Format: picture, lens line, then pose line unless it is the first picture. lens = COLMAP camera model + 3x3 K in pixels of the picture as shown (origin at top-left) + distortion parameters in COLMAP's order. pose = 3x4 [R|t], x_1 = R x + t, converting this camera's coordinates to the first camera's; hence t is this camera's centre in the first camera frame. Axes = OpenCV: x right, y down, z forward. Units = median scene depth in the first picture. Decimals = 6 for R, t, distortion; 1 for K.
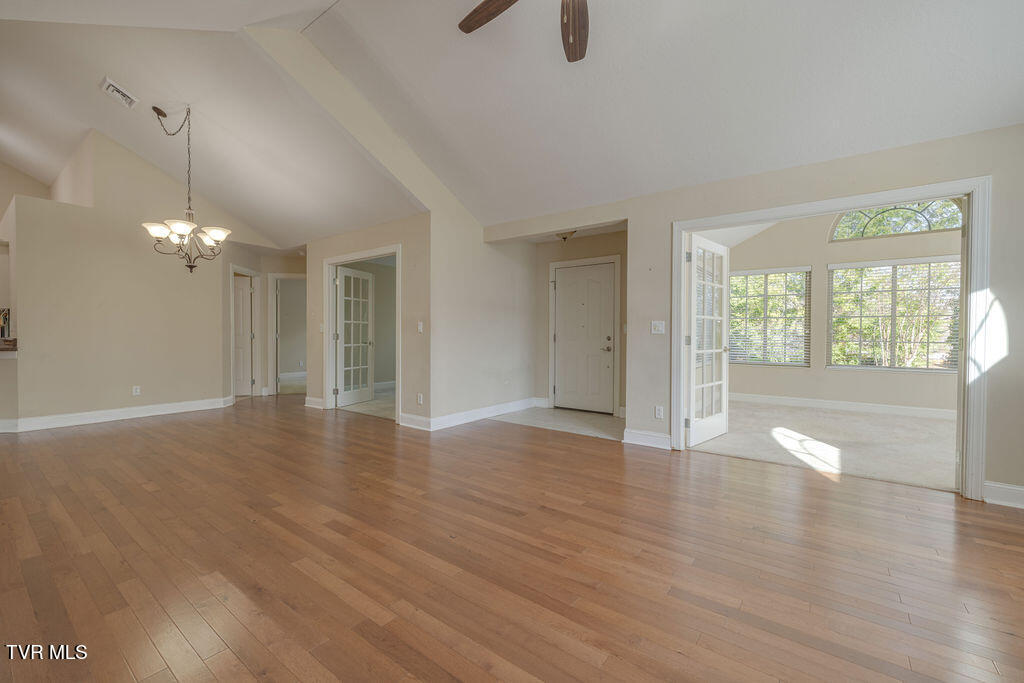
lens RADIAL K [[425.9, 0, 510.2], [0, 425.9, 342.3], [0, 0, 1]] dist [0.001955, 0.000479]
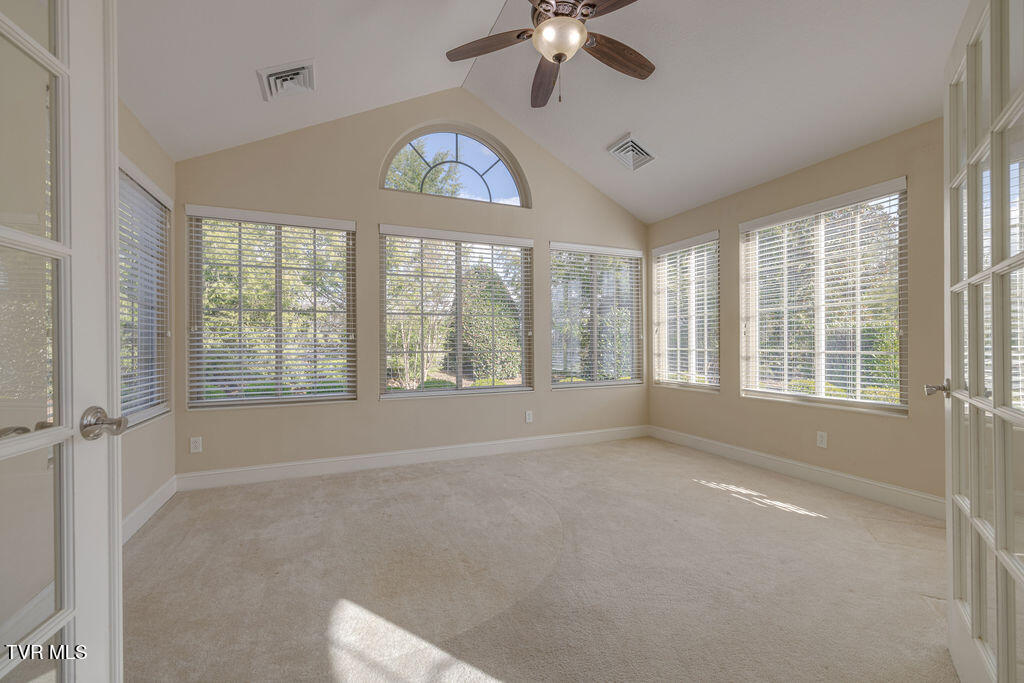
lens RADIAL K [[425.9, 0, 510.4], [0, 425.9, 341.9], [0, 0, 1]] dist [0.001955, 0.000479]
pose [[0.490068, -0.001535, 0.871683, 0.436015], [0.024352, 0.999632, -0.011931, -0.010496], [-0.871344, 0.027074, 0.489925, 0.766076]]
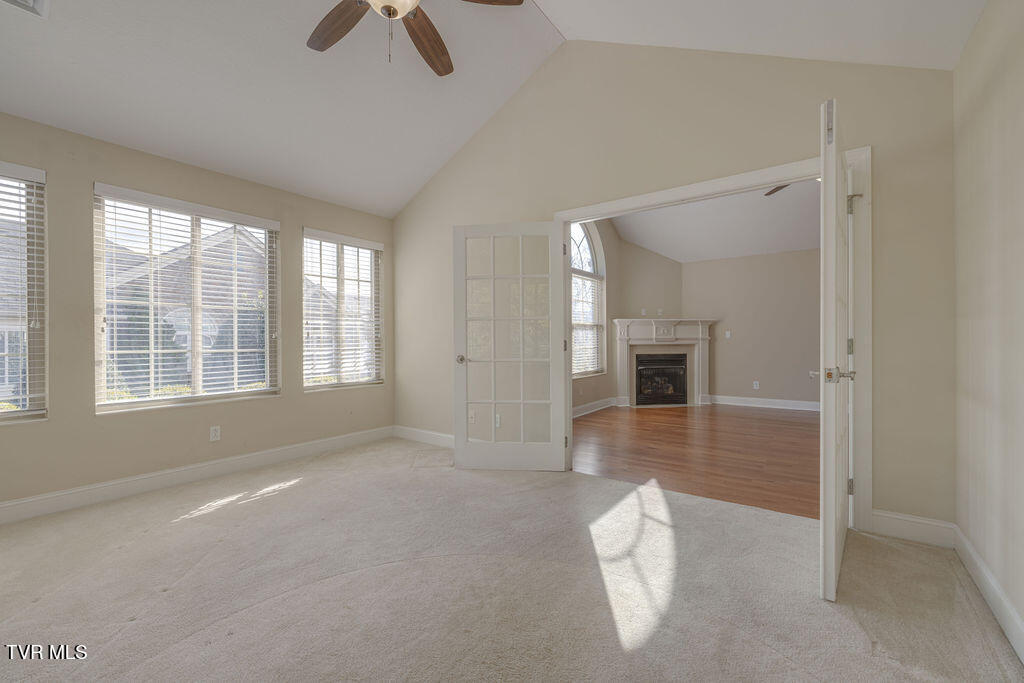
lens RADIAL K [[425.9, 0, 512.2], [0, 425.9, 344.0], [0, 0, 1]] dist [0.001955, 0.000479]
pose [[-0.999894, 0.002693, -0.014321, 0.792933], [0.002286, 0.999596, 0.028341, -0.021753], [0.014391, 0.028306, -0.999496, 1.415957]]
